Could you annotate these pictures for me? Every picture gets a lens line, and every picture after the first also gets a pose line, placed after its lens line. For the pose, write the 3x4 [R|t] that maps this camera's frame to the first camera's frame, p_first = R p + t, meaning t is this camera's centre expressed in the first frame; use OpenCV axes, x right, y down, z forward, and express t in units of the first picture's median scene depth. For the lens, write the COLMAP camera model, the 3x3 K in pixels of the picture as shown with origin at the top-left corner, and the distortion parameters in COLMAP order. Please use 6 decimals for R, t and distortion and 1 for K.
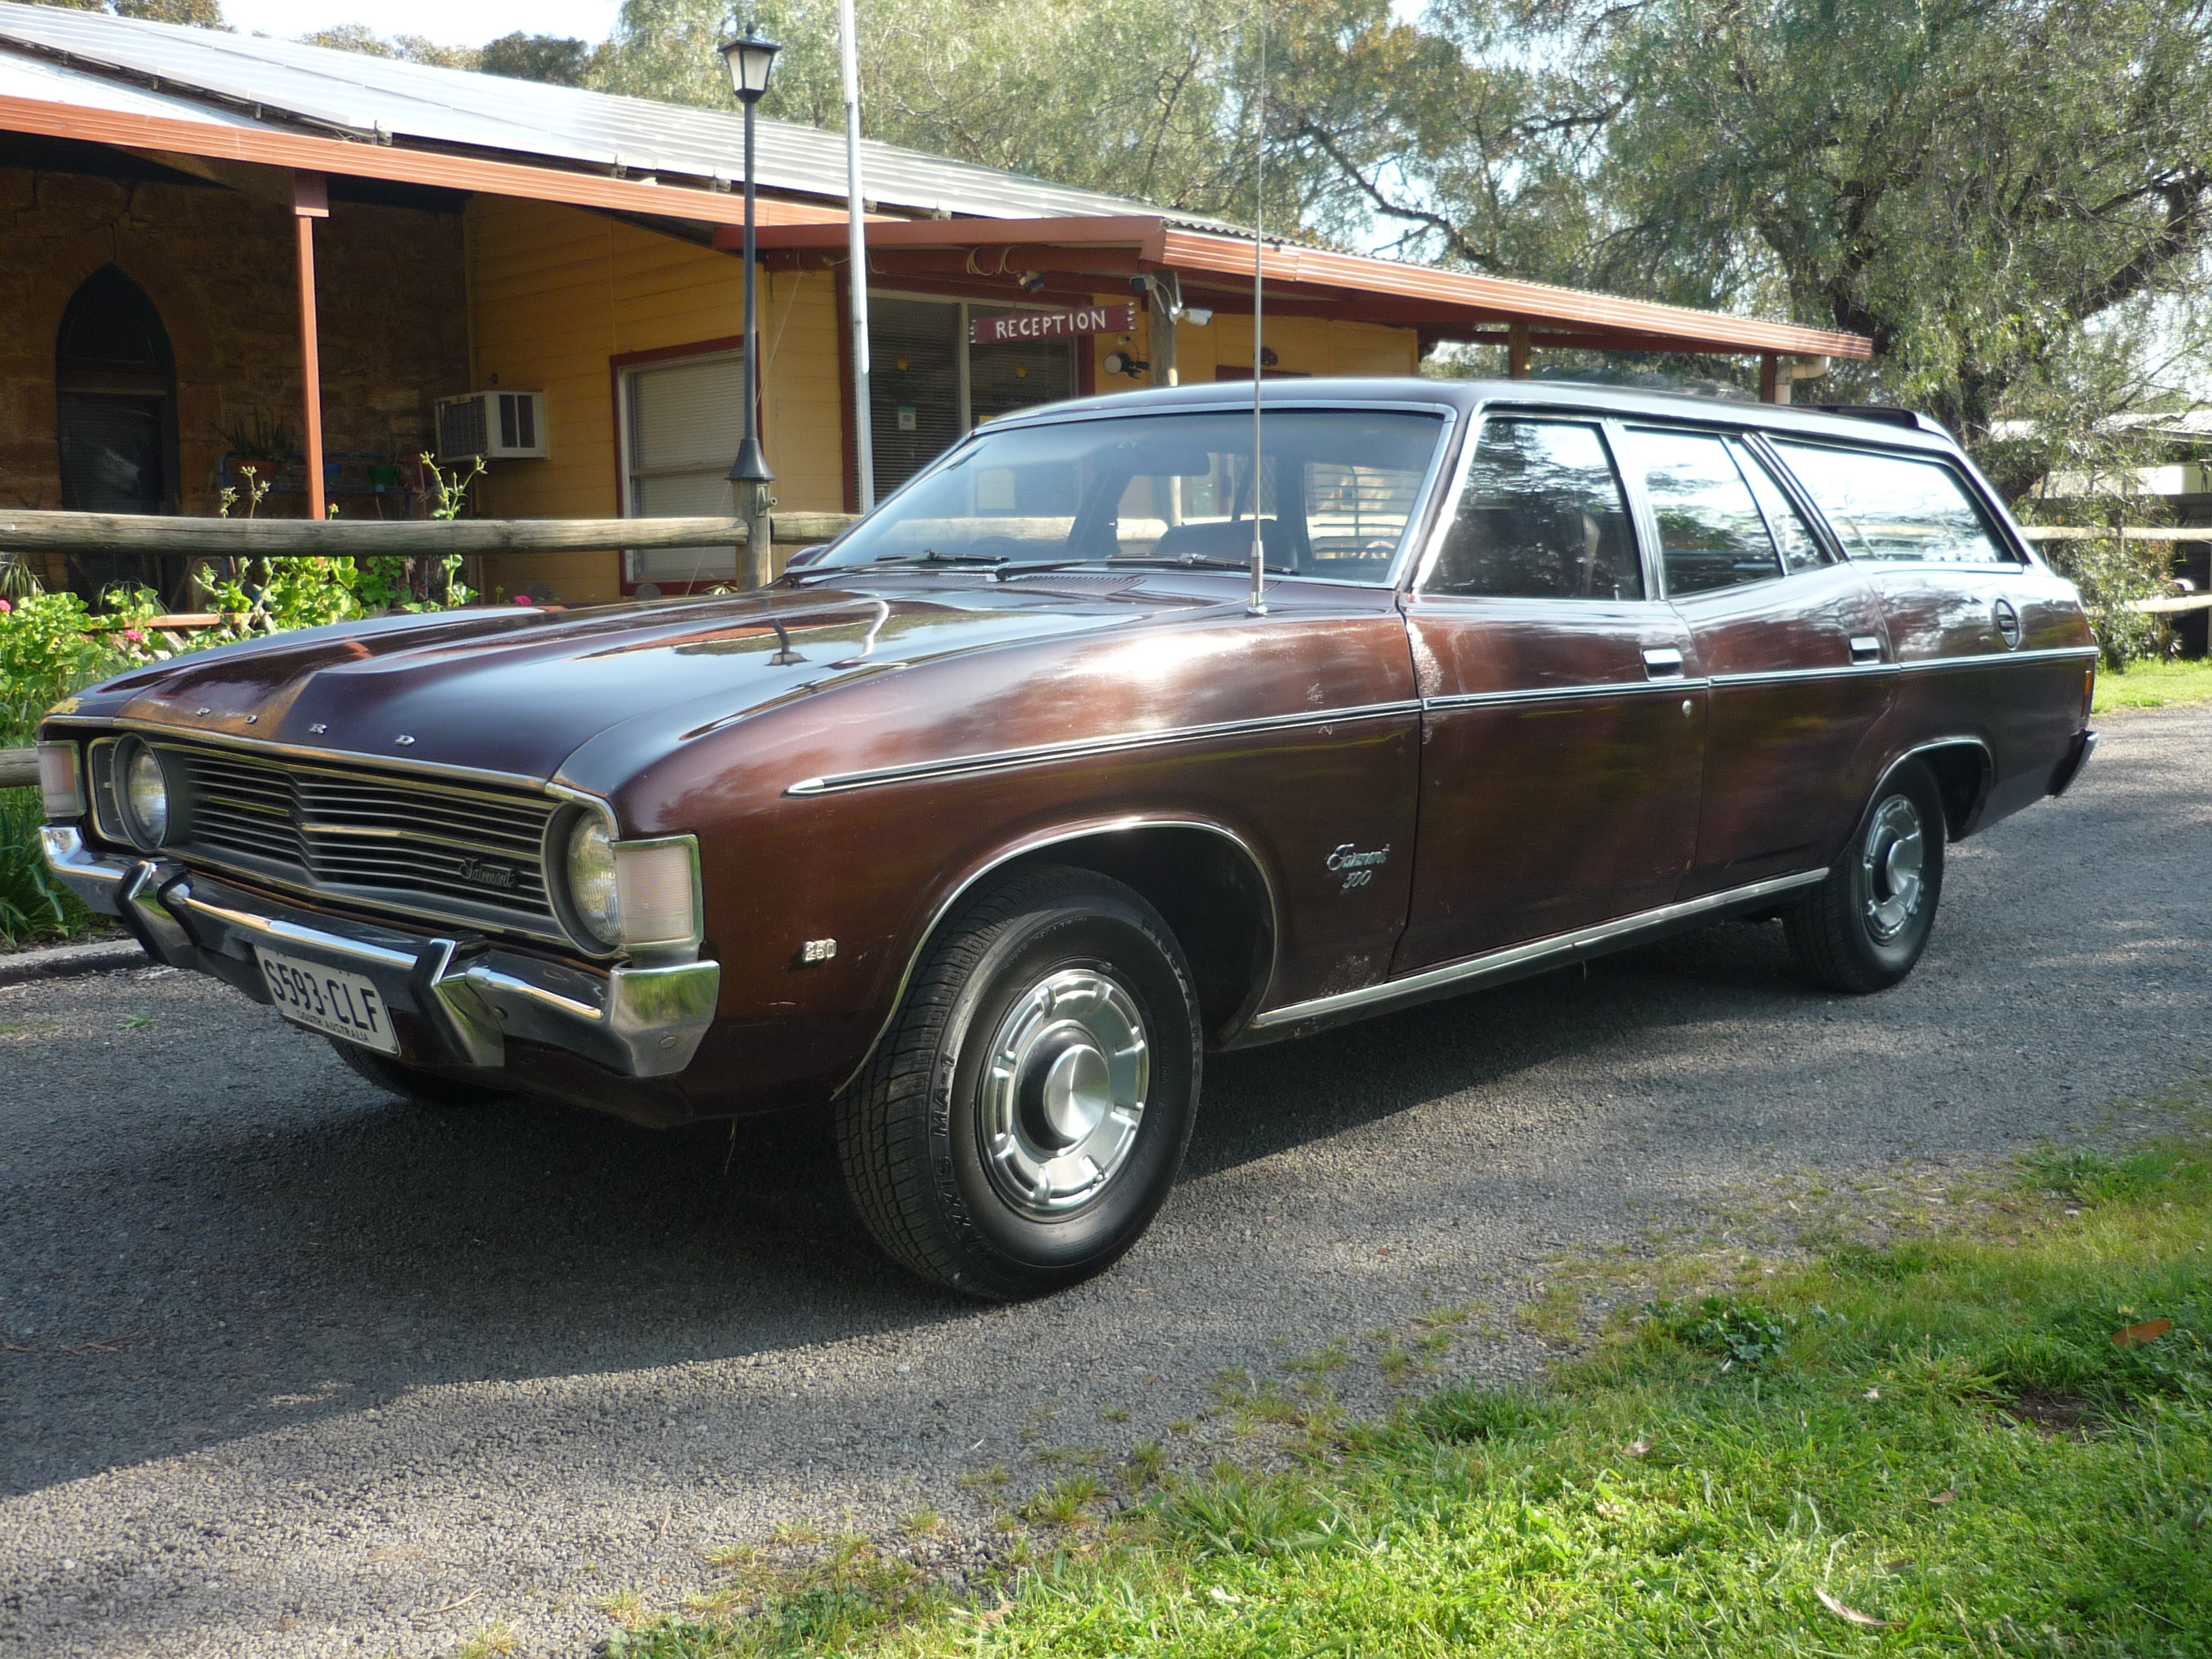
lens RADIAL K [[2175.2, 0, 1171.3], [0, 2175.2, 828.9], [0, 0, 1]] dist [-0.093946, 0.071363]
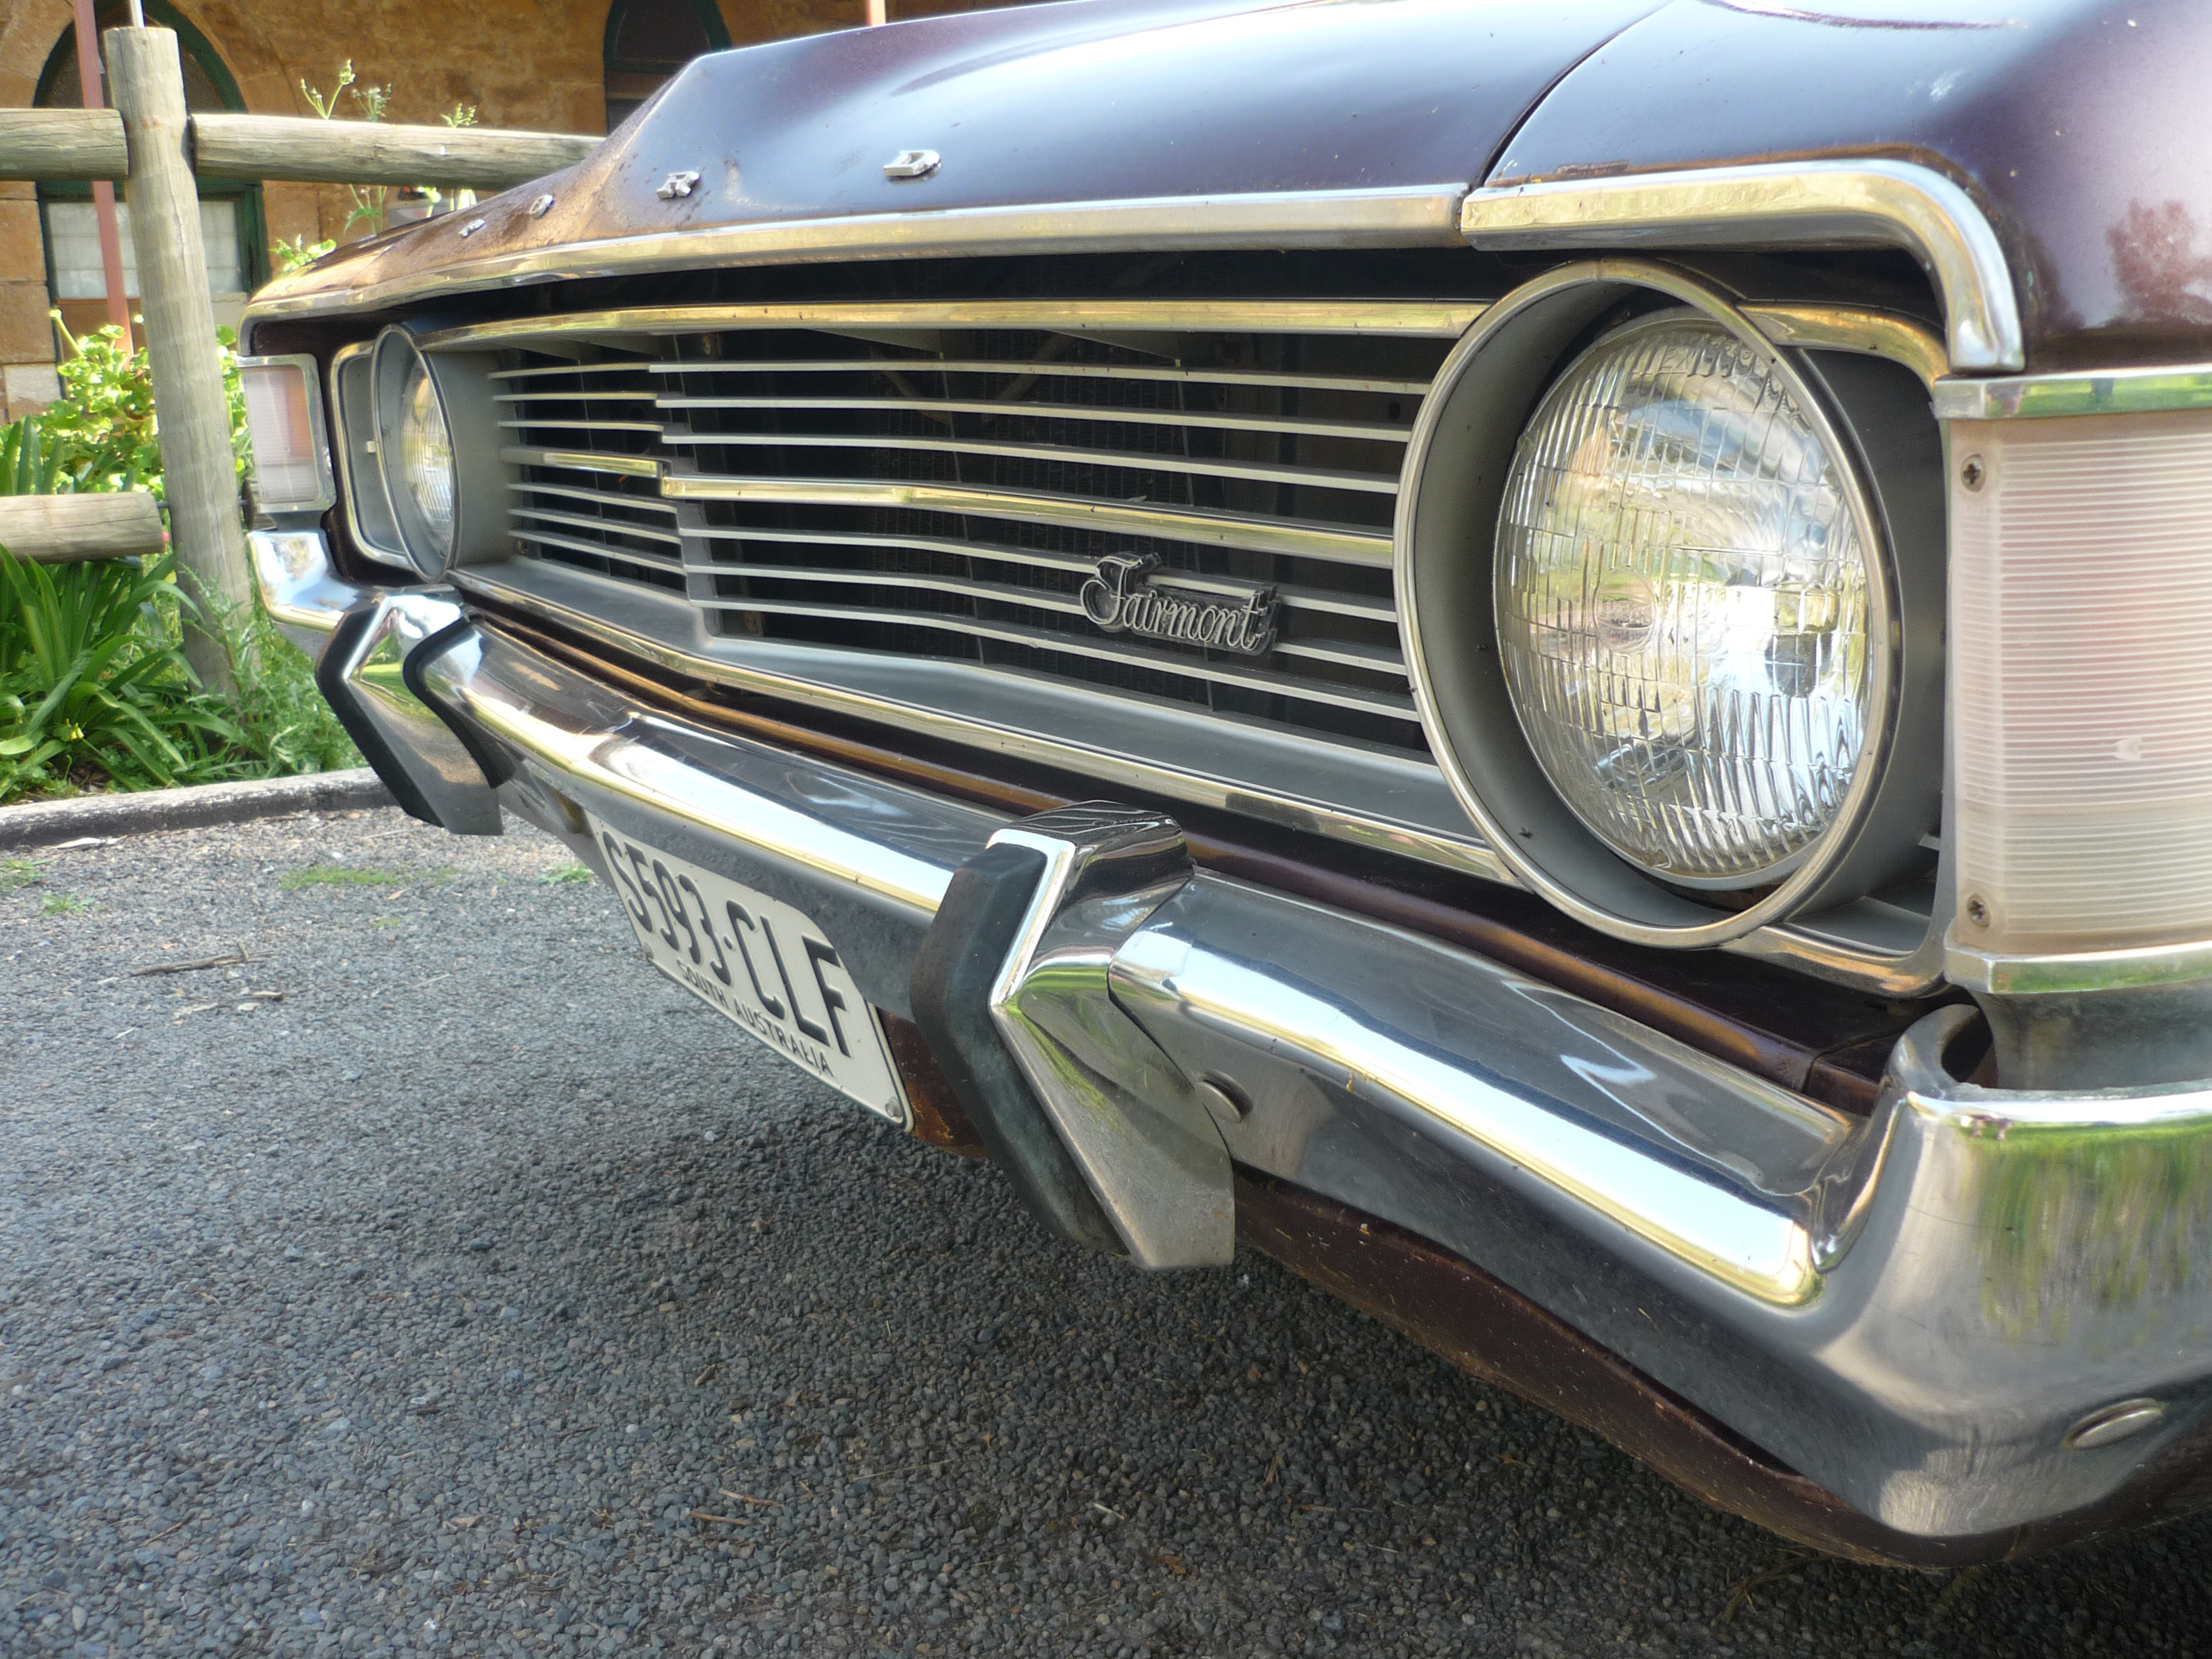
lens RADIAL K [[2175.2, 0, 1171.3], [0, 2175.2, 828.9], [0, 0, 1]] dist [-0.093946, 0.071363]
pose [[0.965731, 0.035242, -0.257142, -0.222653], [-0.010967, 0.995395, 0.095233, 0.021301], [0.259314, -0.089149, 0.961670, 0.658908]]
